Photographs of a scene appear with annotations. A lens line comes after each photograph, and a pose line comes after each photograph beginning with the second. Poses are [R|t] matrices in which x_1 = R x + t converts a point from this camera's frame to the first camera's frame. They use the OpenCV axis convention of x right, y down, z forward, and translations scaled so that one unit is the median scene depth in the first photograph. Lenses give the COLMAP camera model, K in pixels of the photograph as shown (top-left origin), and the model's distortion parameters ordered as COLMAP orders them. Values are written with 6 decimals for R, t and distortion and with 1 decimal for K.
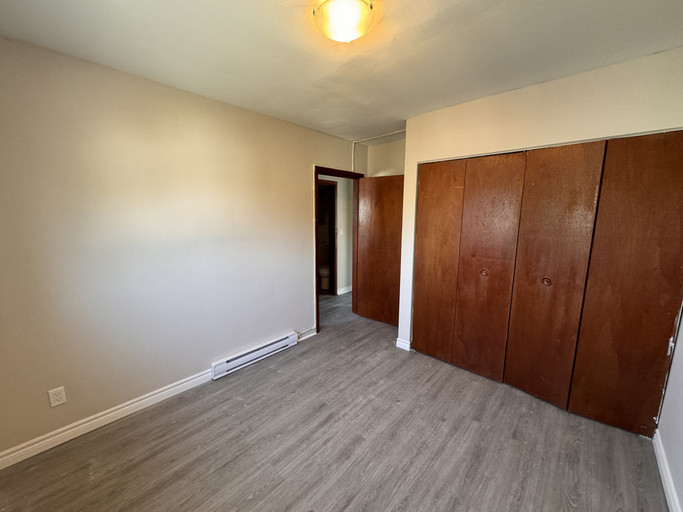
lens RADIAL K [[273.8, 0, 342.8], [0, 273.8, 257.9], [0, 0, 1]] dist [0.001984, 0.000193]
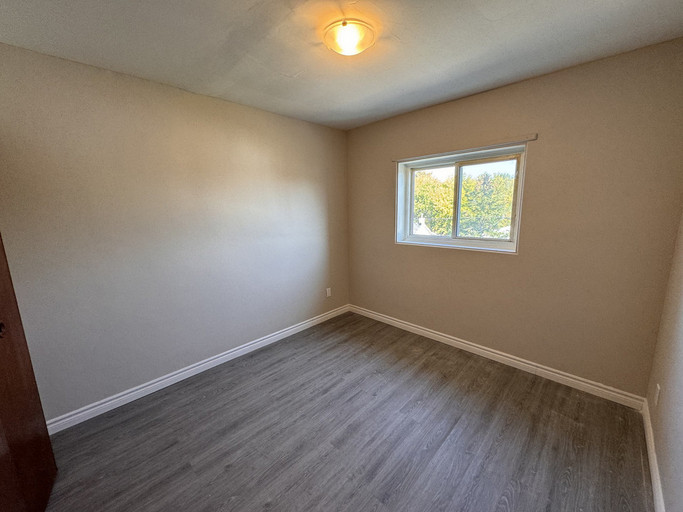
lens RADIAL K [[273.8, 0, 341.2], [0, 273.8, 254.0], [0, 0, 1]] dist [0.001984, 0.000193]
pose [[-0.998807, 0.009962, 0.047800, -0.006153], [0.025622, 0.940286, 0.339419, -0.290697], [-0.041564, 0.340239, -0.939420, 1.738312]]
